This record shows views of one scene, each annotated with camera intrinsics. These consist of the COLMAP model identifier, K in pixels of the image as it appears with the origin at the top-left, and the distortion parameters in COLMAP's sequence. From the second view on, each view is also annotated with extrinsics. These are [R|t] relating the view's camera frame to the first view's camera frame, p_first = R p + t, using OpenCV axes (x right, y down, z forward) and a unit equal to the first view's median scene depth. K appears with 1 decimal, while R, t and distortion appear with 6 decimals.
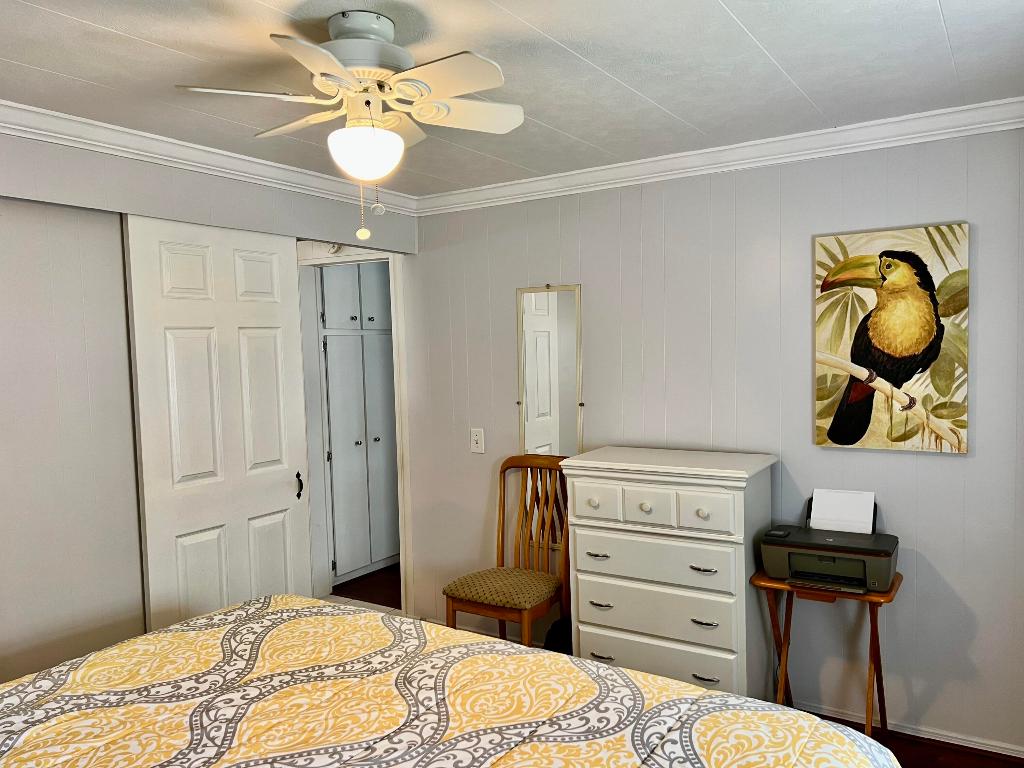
lens RADIAL K [[777.7, 0, 515.5], [0, 777.7, 387.6], [0, 0, 1]] dist [0.071757, -0.074066]
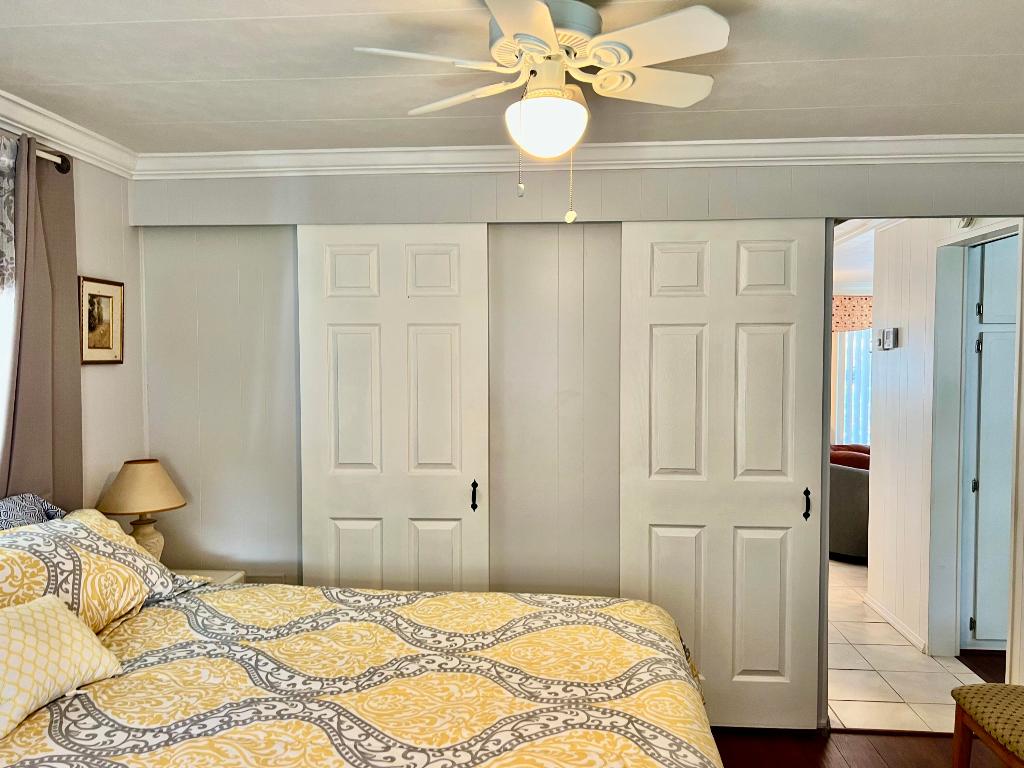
lens RADIAL K [[777.7, 0, 514.7], [0, 777.7, 384.2], [0, 0, 1]] dist [0.071757, -0.074066]
pose [[0.476484, 0.059898, -0.877141, 0.533655], [-0.061617, 0.997498, 0.034645, -0.030114], [0.877021, 0.037539, 0.478982, 0.474840]]
